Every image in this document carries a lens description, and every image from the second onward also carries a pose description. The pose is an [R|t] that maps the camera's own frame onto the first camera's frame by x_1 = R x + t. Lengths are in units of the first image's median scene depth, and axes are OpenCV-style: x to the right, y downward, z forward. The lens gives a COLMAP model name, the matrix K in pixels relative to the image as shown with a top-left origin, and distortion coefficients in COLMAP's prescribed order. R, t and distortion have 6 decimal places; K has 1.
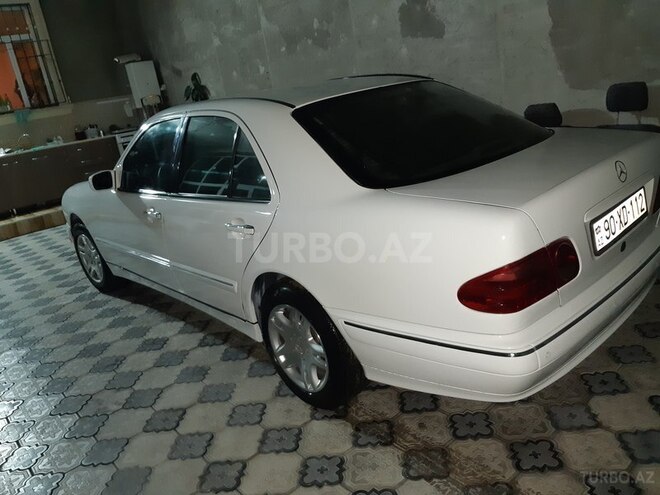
lens RADIAL K [[501.8, 0, 328.8], [0, 501.8, 244.1], [0, 0, 1]] dist [0.024307, -0.051941]
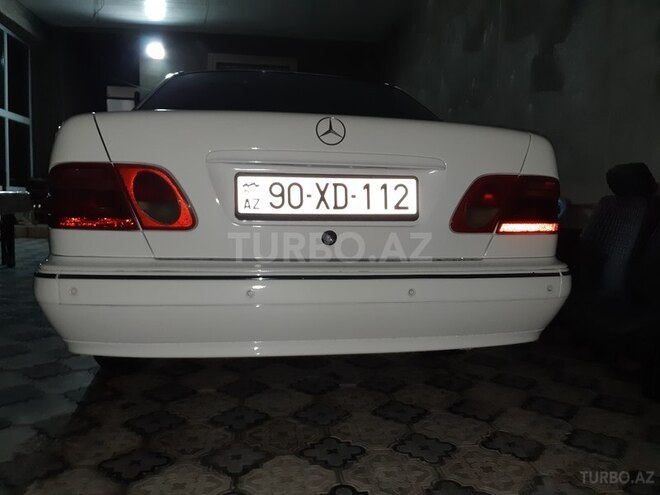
lens RADIAL K [[501.8, 0, 341.1], [0, 501.8, 253.5], [0, 0, 1]] dist [0.024307, -0.051941]
pose [[0.838222, 0.222669, -0.497797, 0.377416], [-0.301705, 0.949765, -0.083190, 0.031251], [0.454266, 0.219920, 0.863294, 0.155117]]
